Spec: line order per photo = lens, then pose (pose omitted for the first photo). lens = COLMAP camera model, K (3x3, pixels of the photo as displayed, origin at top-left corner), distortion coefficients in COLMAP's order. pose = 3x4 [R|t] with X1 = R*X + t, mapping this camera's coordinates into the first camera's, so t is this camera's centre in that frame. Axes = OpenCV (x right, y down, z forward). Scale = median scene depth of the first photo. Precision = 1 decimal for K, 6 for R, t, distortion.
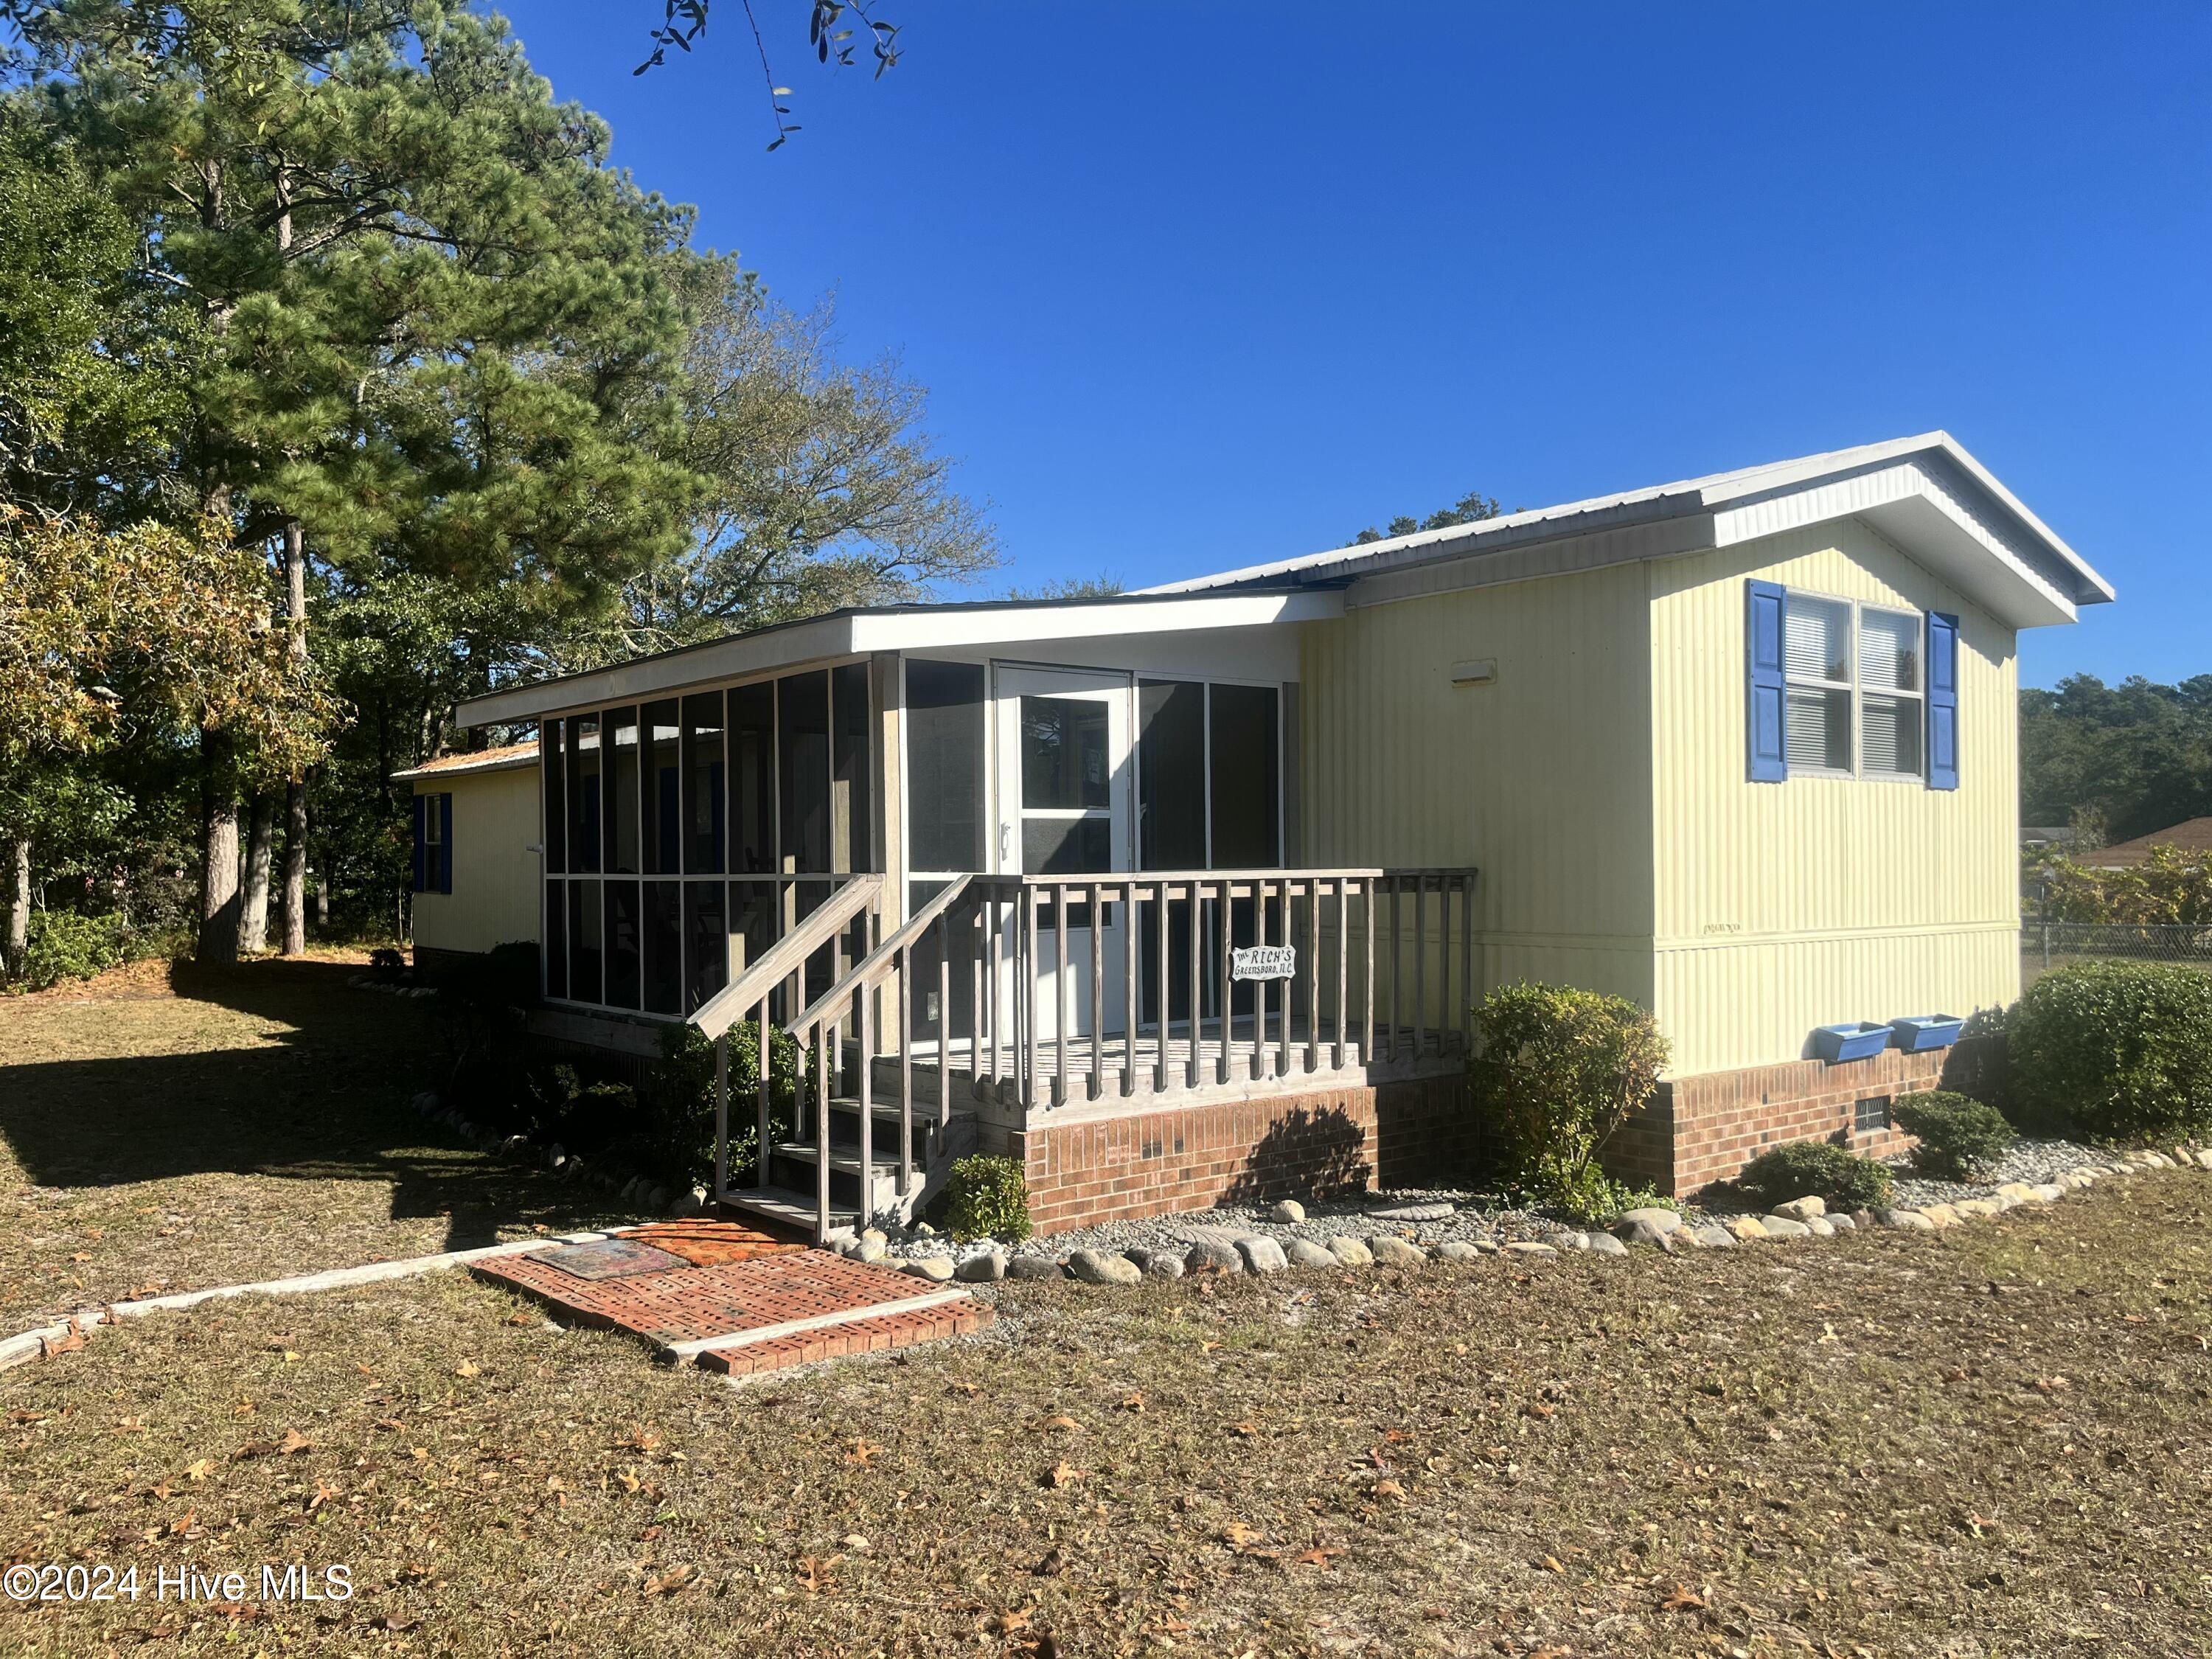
lens RADIAL K [[1680.2, 0, 1089.7], [0, 1680.2, 839.8], [0, 0, 1]] dist [0.052010, -0.068326]
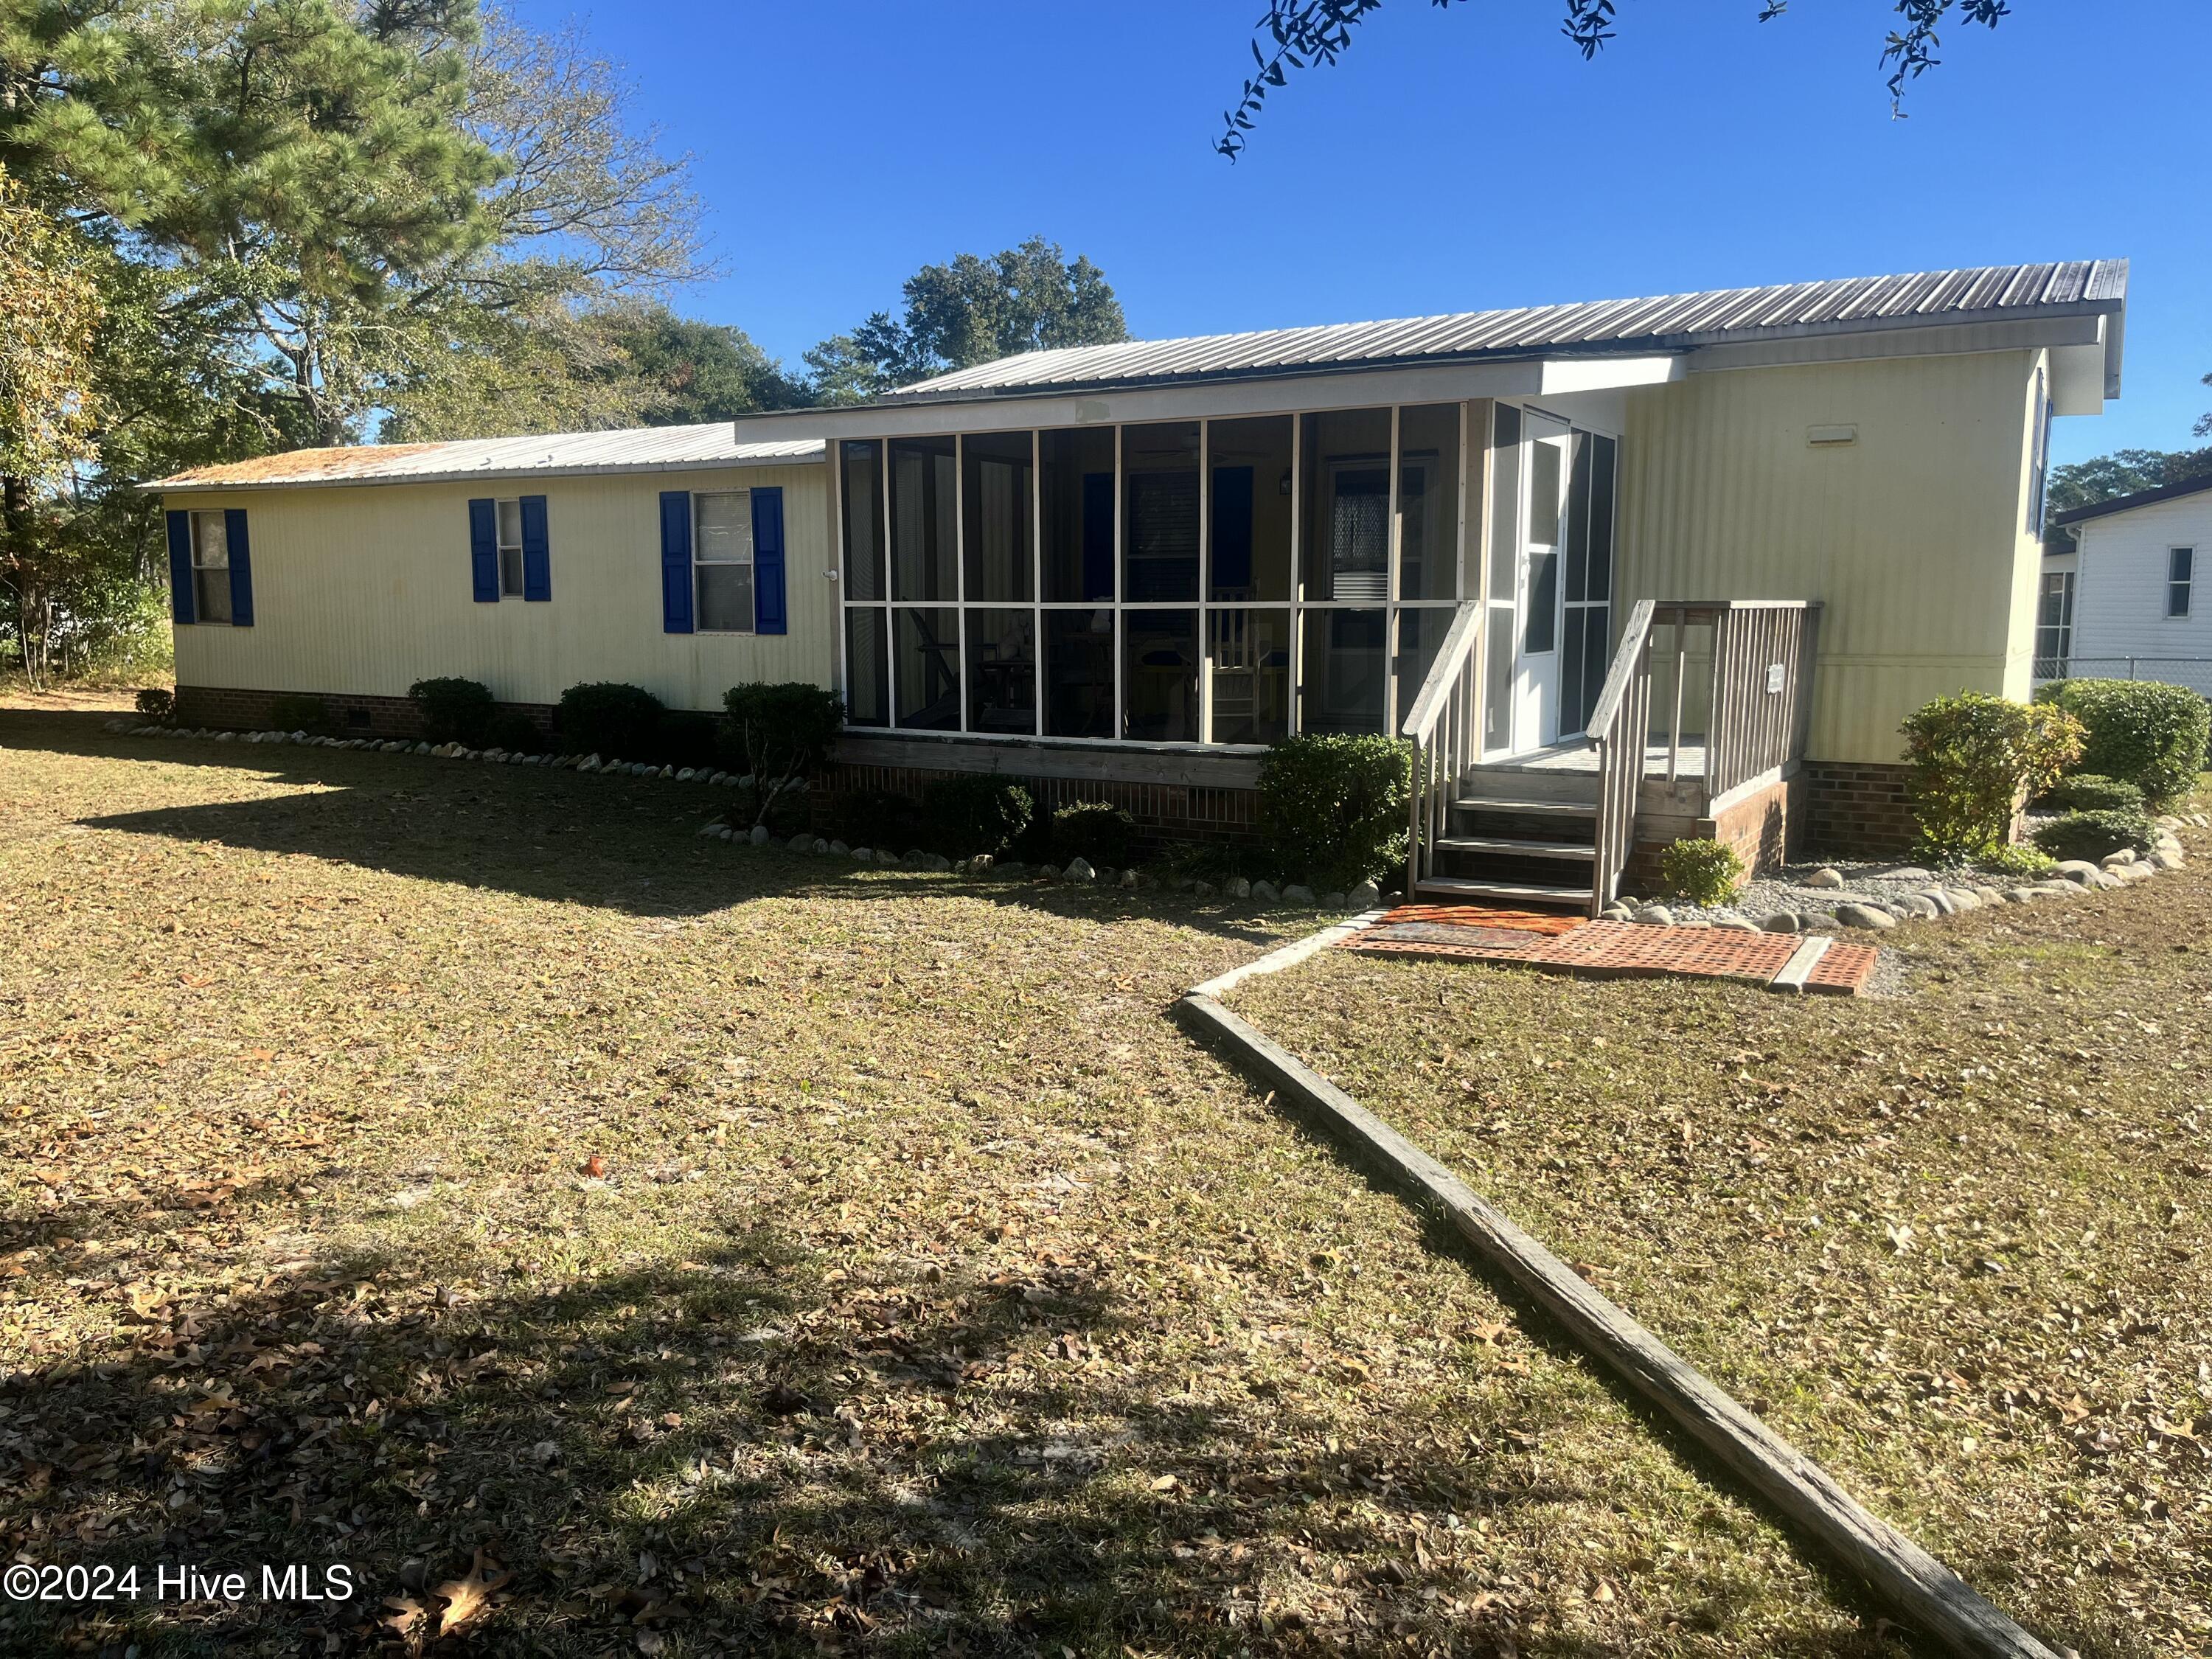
lens RADIAL K [[1680.2, 0, 1091.3], [0, 1680.2, 849.5], [0, 0, 1]] dist [0.052010, -0.068326]
pose [[0.943778, -0.037174, 0.328484, -0.693138], [-0.014495, 0.988048, 0.153464, 0.014123], [-0.330263, -0.149597, 0.931959, 0.013412]]
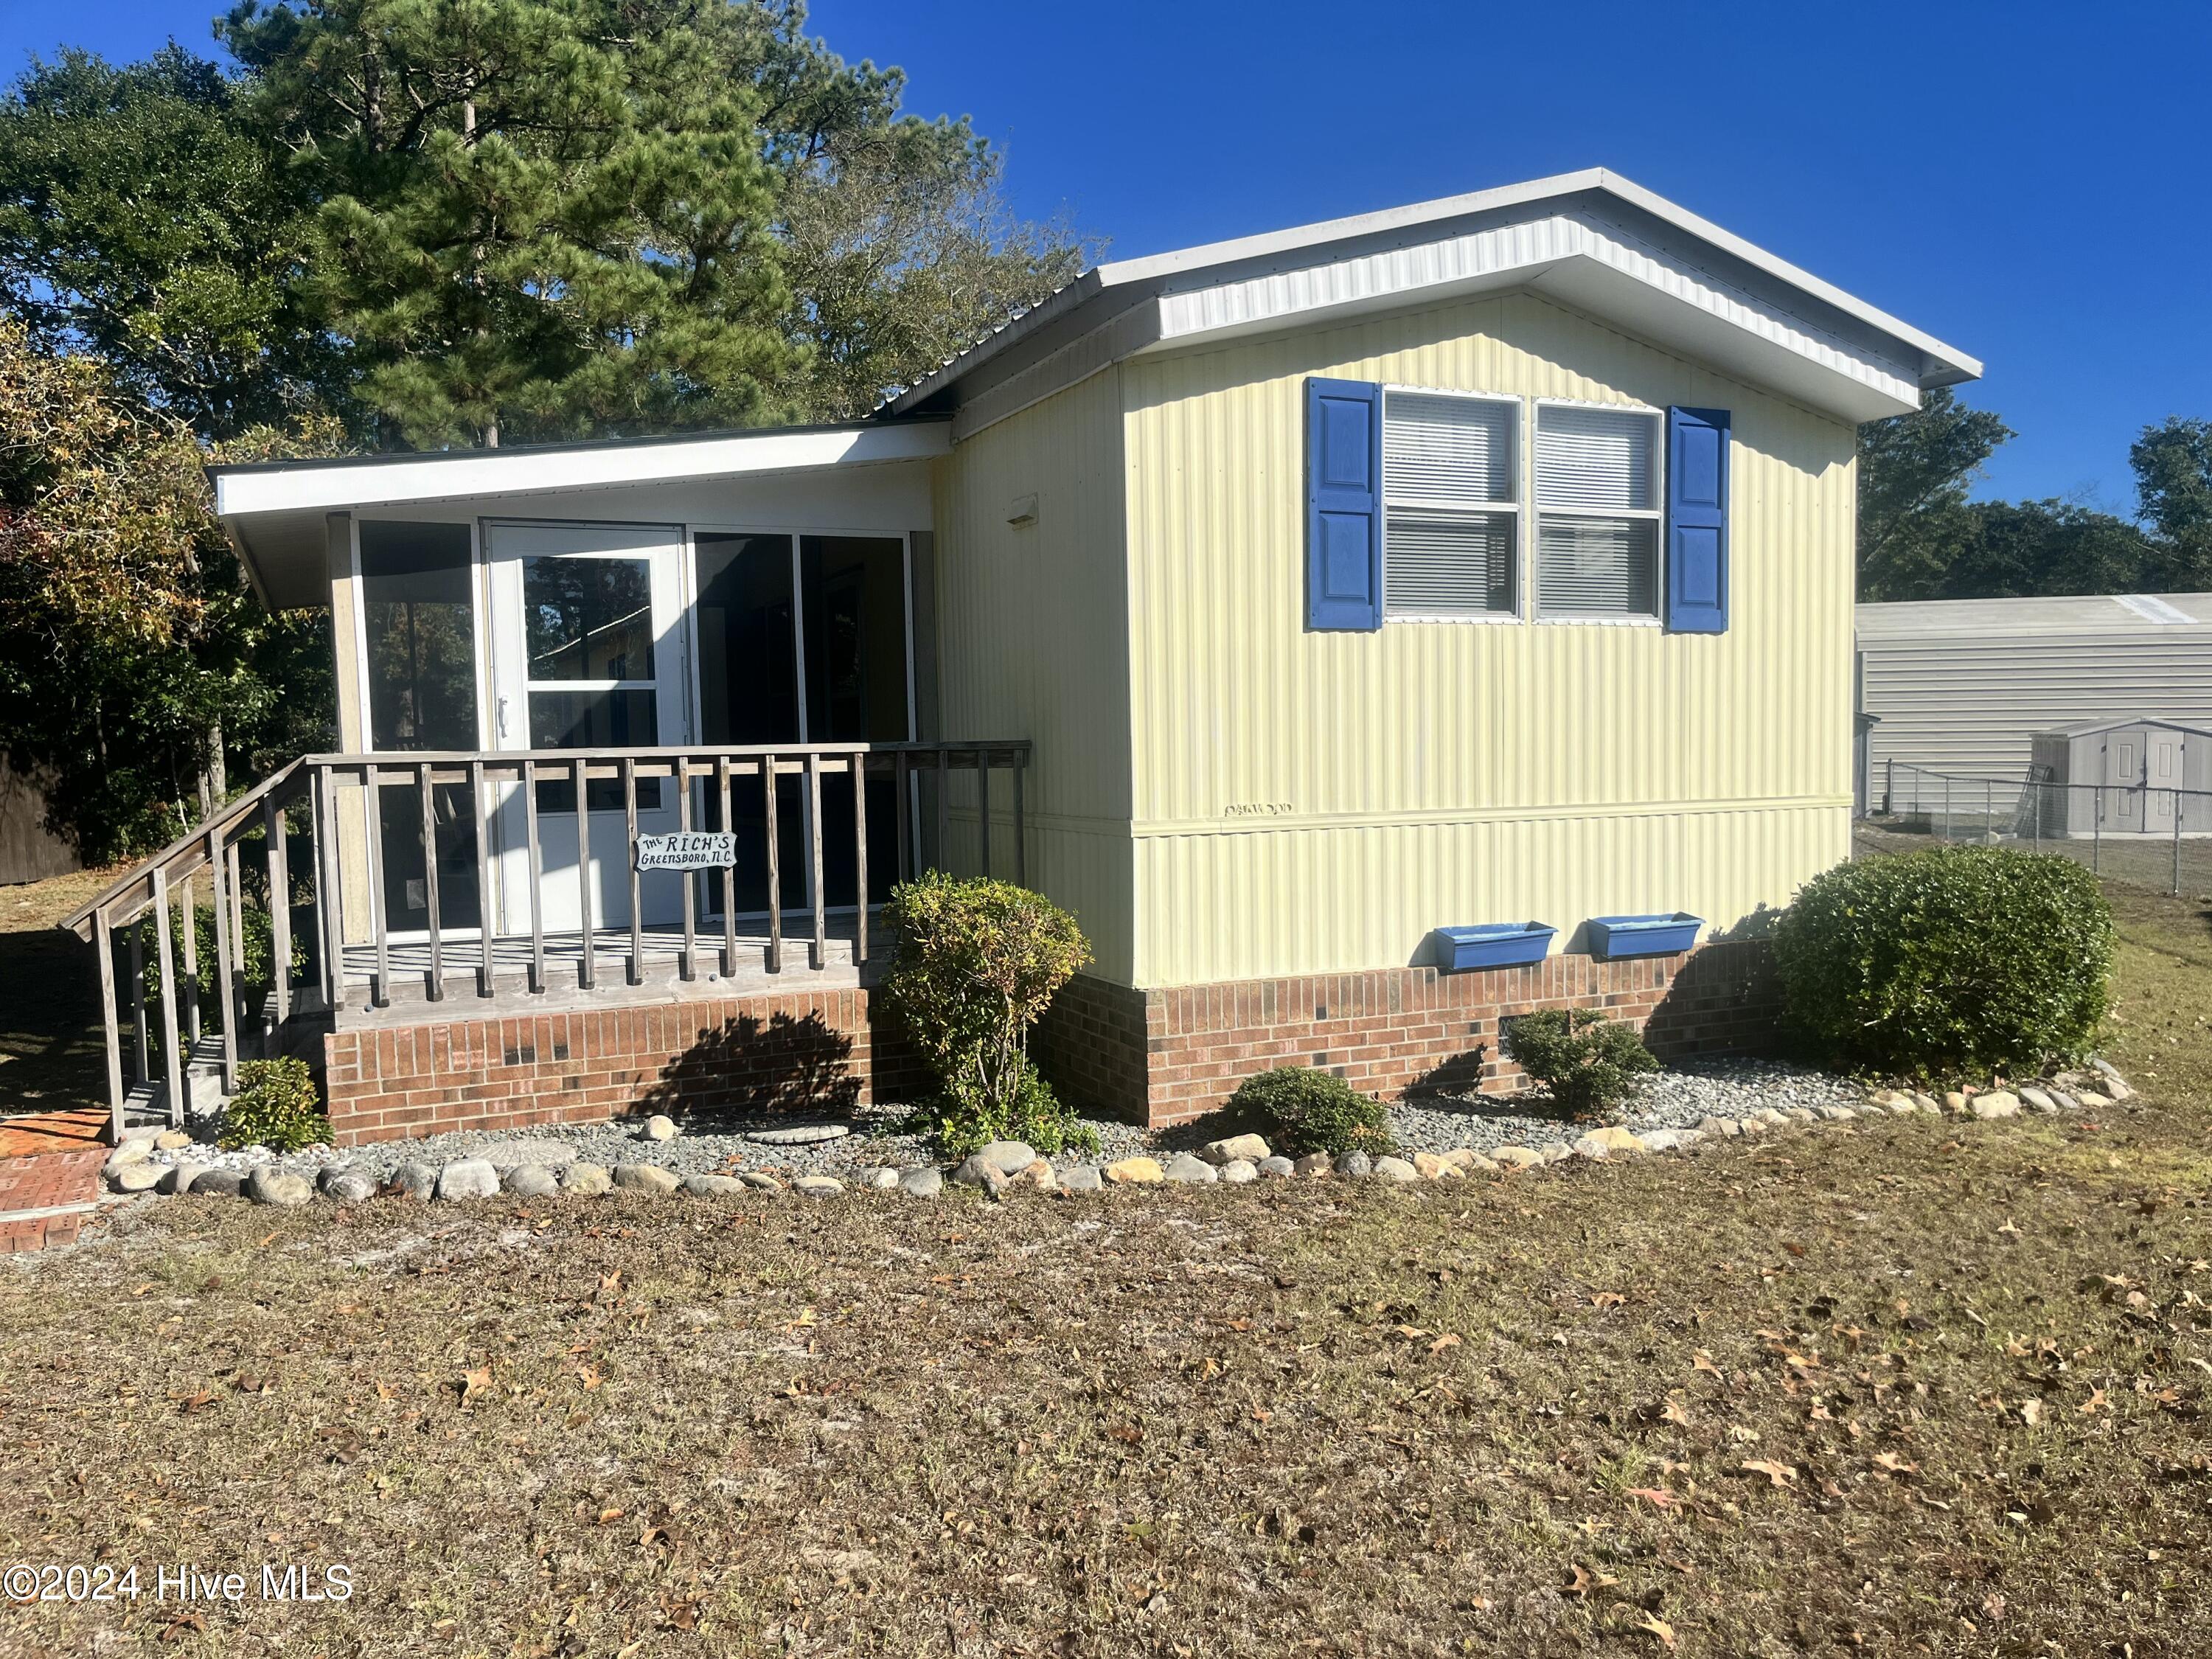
lens RADIAL K [[1680.2, 0, 1124.8], [0, 1680.2, 840.1], [0, 0, 1]] dist [0.052010, -0.068326]
pose [[0.968848, 0.002322, -0.247645, 0.505387], [0.016495, 0.997131, 0.073881, 0.005171], [0.247106, -0.075665, 0.966030, 0.180527]]
